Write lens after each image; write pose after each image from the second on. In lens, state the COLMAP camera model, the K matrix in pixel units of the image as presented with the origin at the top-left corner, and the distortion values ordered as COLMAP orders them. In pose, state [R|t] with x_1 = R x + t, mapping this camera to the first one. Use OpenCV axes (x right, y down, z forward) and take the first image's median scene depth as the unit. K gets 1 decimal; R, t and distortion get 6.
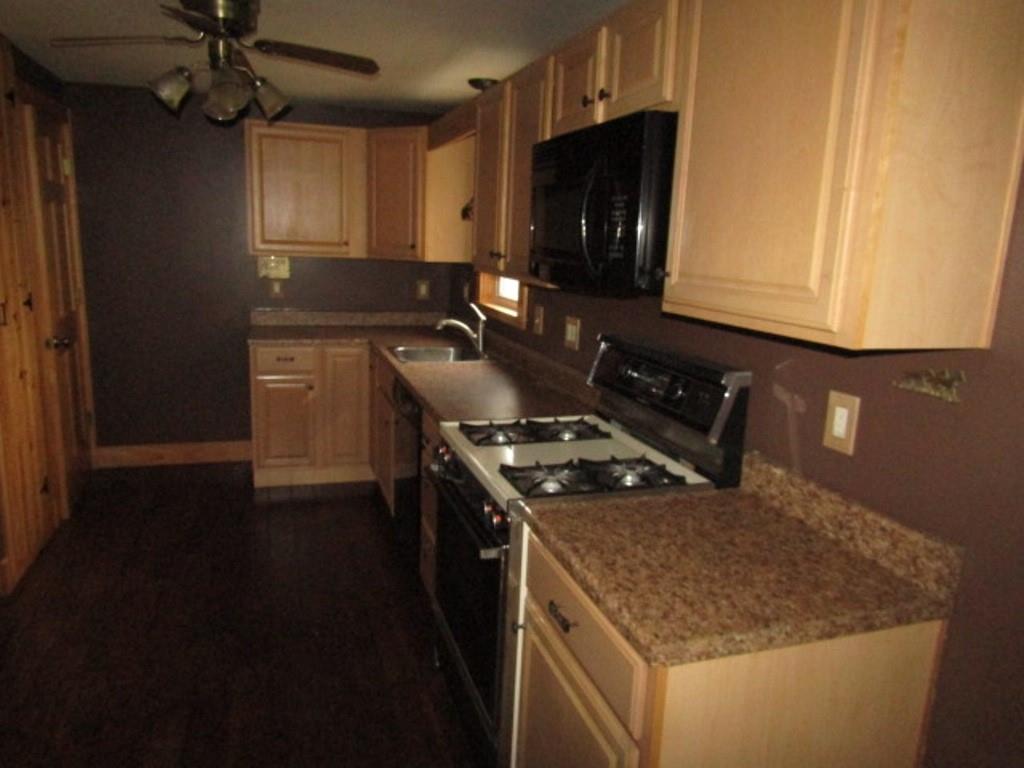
lens RADIAL K [[725.2, 0, 521.4], [0, 725.2, 385.7], [0, 0, 1]] dist [-0.014221, 0.016361]
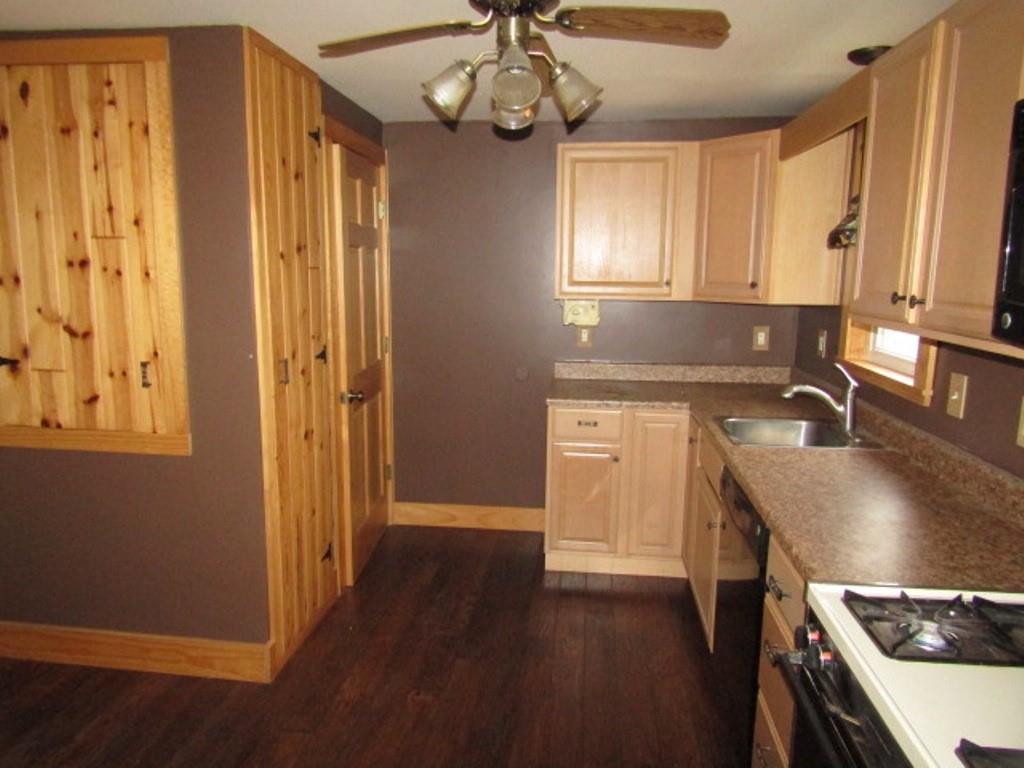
lens RADIAL K [[725.2, 0, 510.3], [0, 725.2, 389.2], [0, 0, 1]] dist [-0.014221, 0.016361]
pose [[0.902284, 0.039886, -0.429294, -0.051449], [-0.058733, 0.997800, -0.030736, -0.046034], [0.427124, 0.052946, 0.902642, 0.214270]]
